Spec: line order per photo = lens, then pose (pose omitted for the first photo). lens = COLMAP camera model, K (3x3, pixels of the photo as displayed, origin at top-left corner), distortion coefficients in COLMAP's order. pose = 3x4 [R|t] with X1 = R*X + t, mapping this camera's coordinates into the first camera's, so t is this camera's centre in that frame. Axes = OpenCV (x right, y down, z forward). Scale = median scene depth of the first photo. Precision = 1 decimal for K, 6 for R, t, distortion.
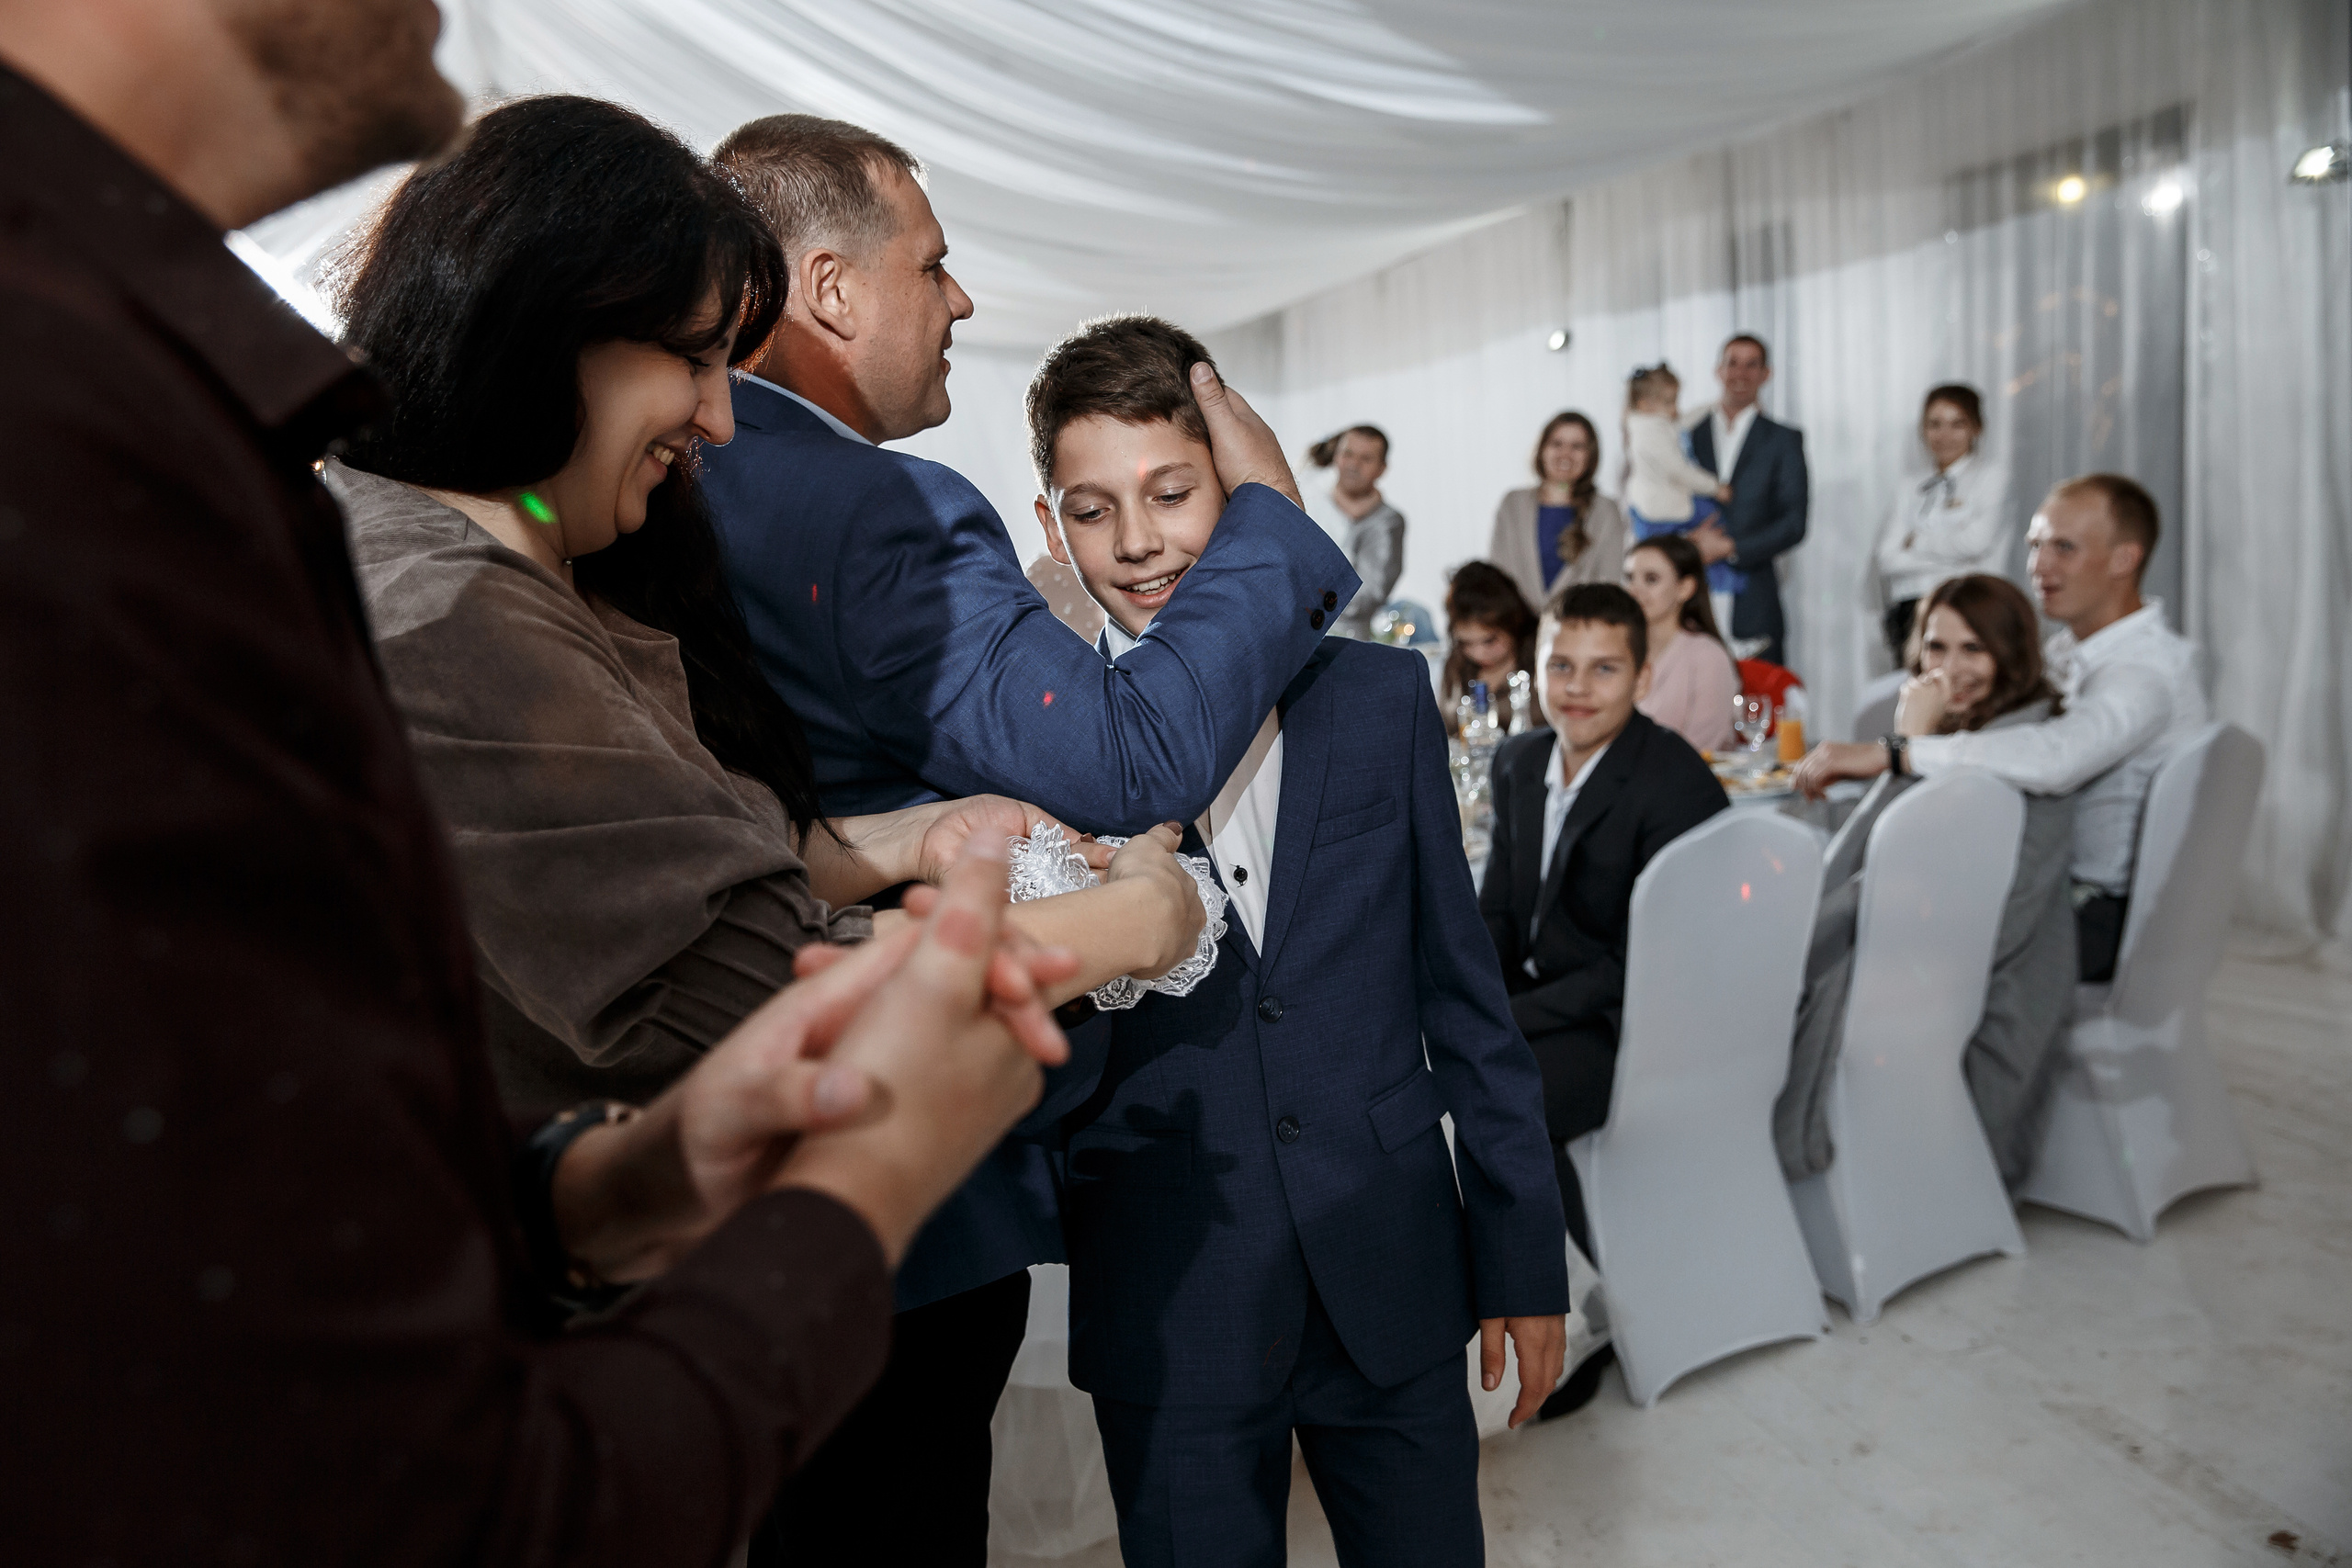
lens RADIAL K [[2449.9, 0, 1181.7], [0, 2449.9, 774.7], [0, 0, 1]] dist [0.011563, 0.000000]
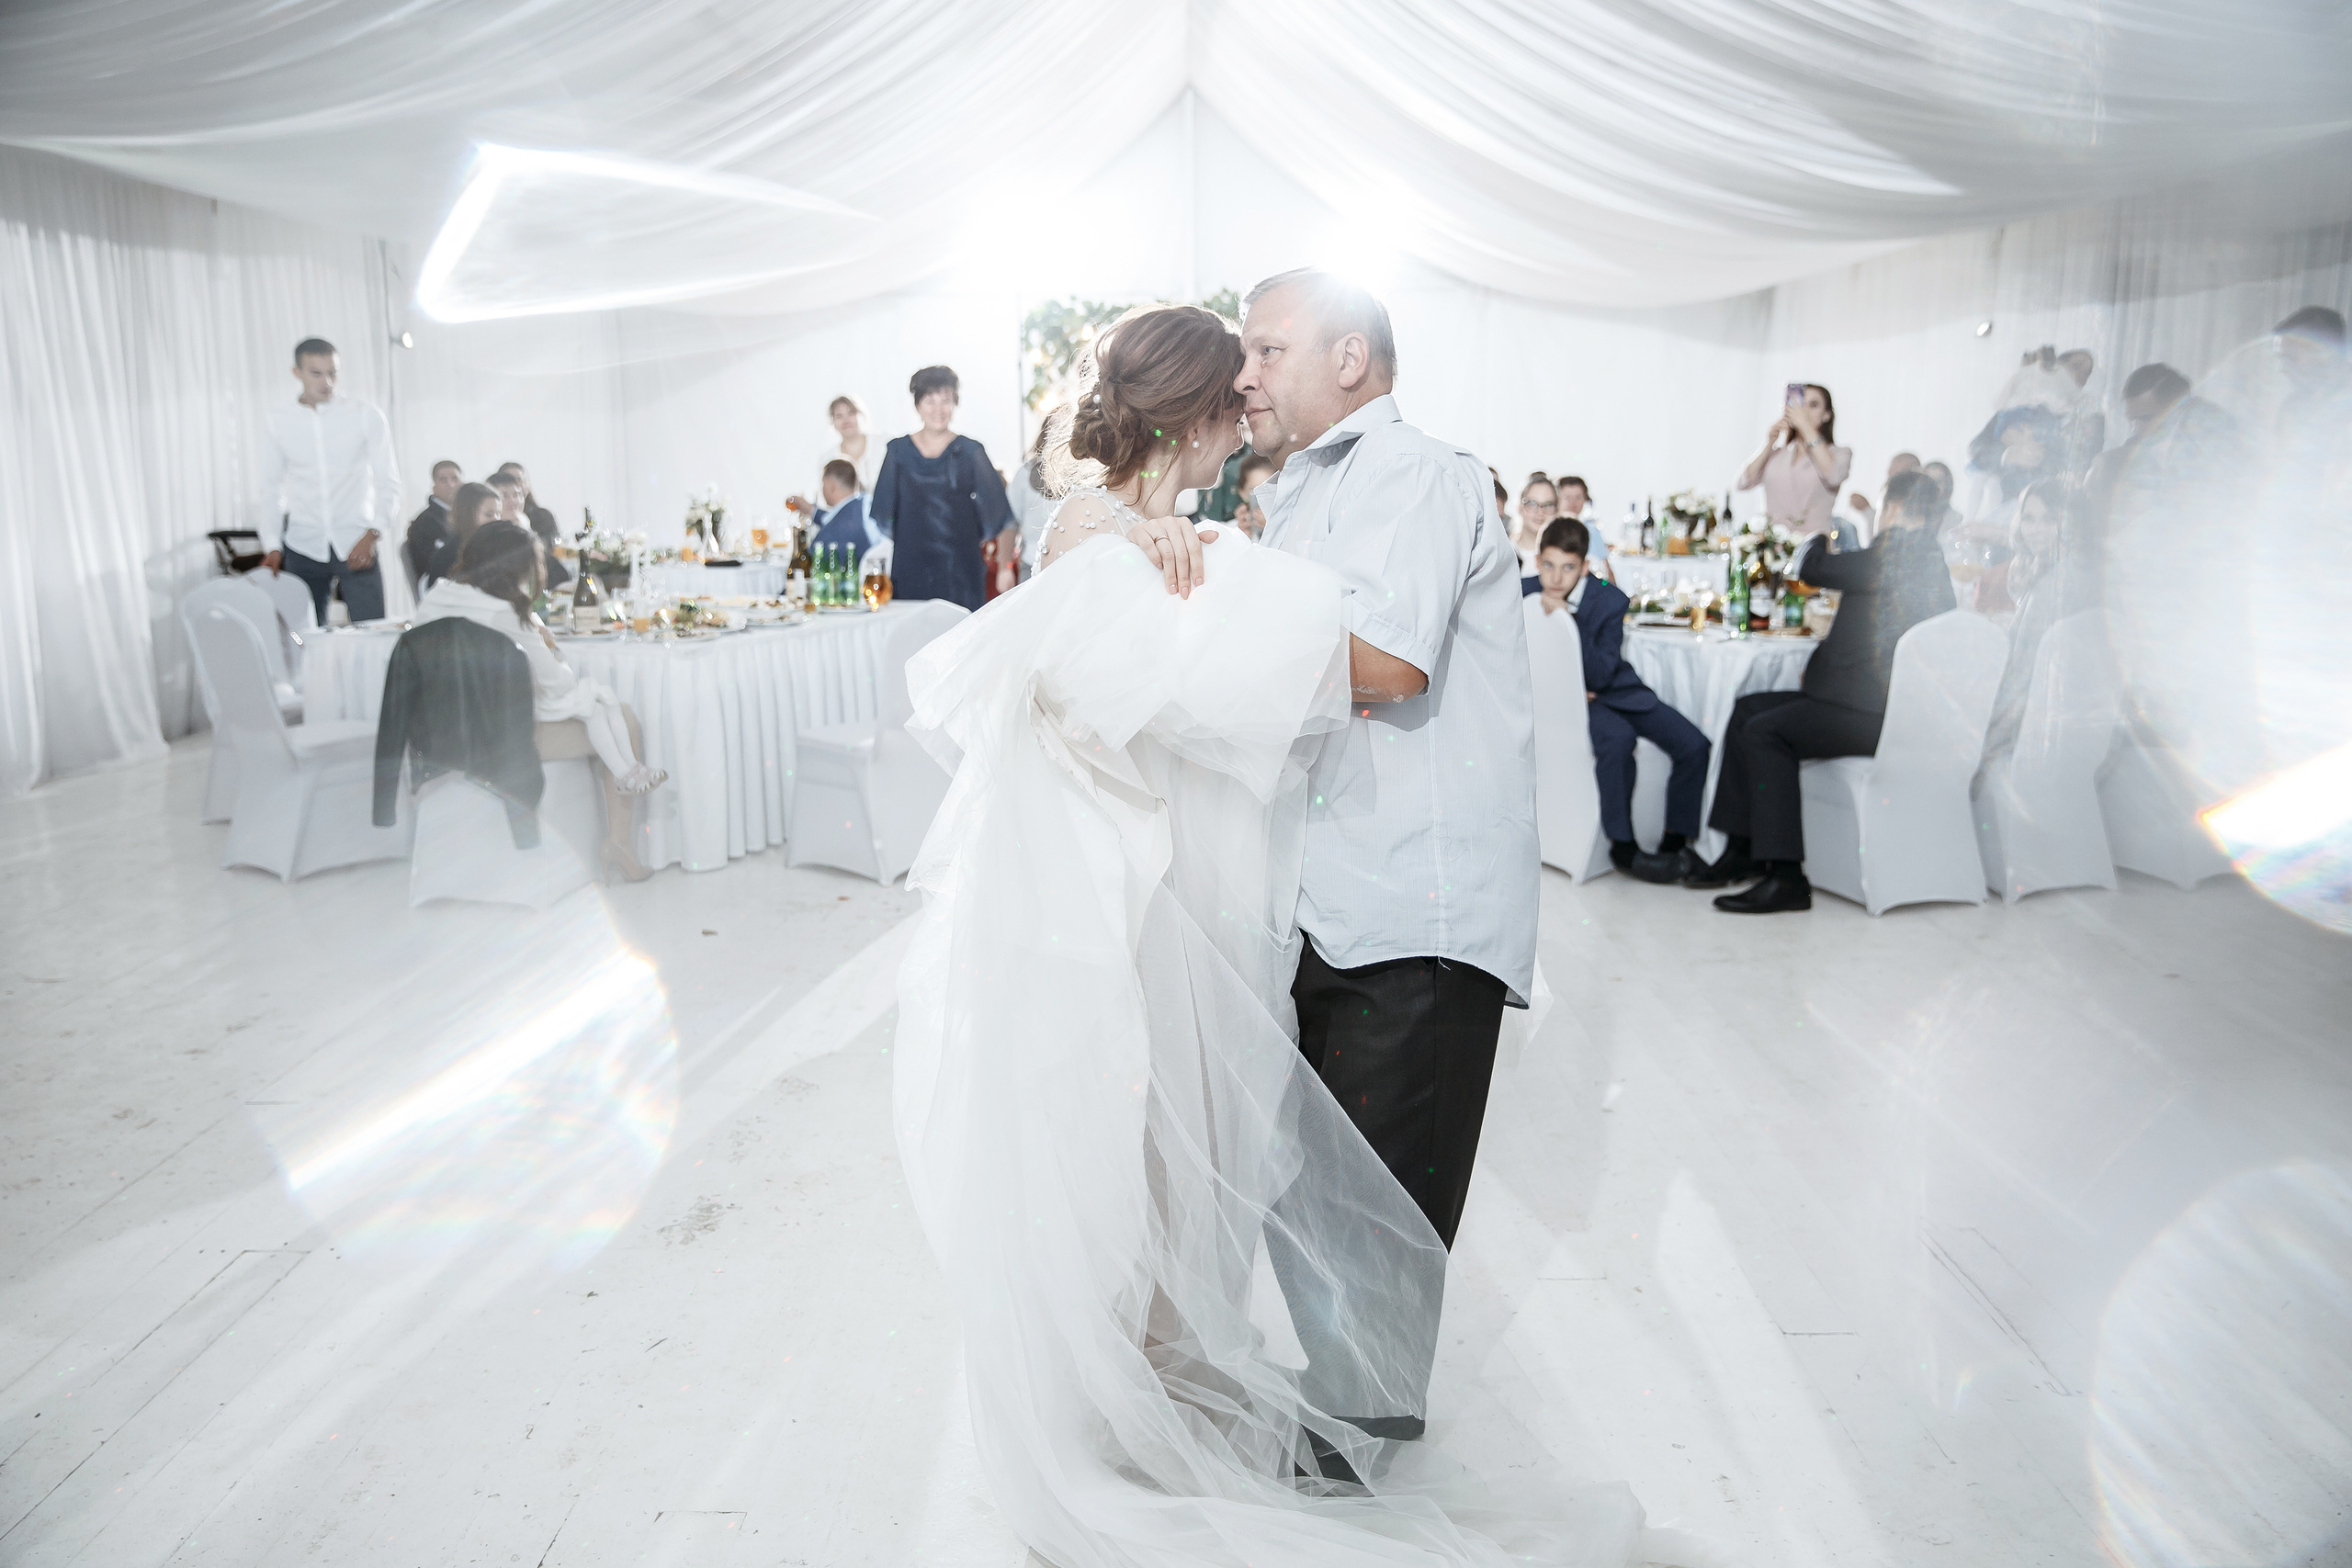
lens RADIAL K [[2088.7, 0, 1178.6], [0, 2088.7, 790.2], [0, 0, 1]] dist [0.011530, 0.003782]
pose [[0.970396, 0.119771, -0.209732, -0.002253], [-0.105353, 0.991319, 0.078657, 0.040918], [0.217332, -0.054233, 0.974590, -0.321912]]
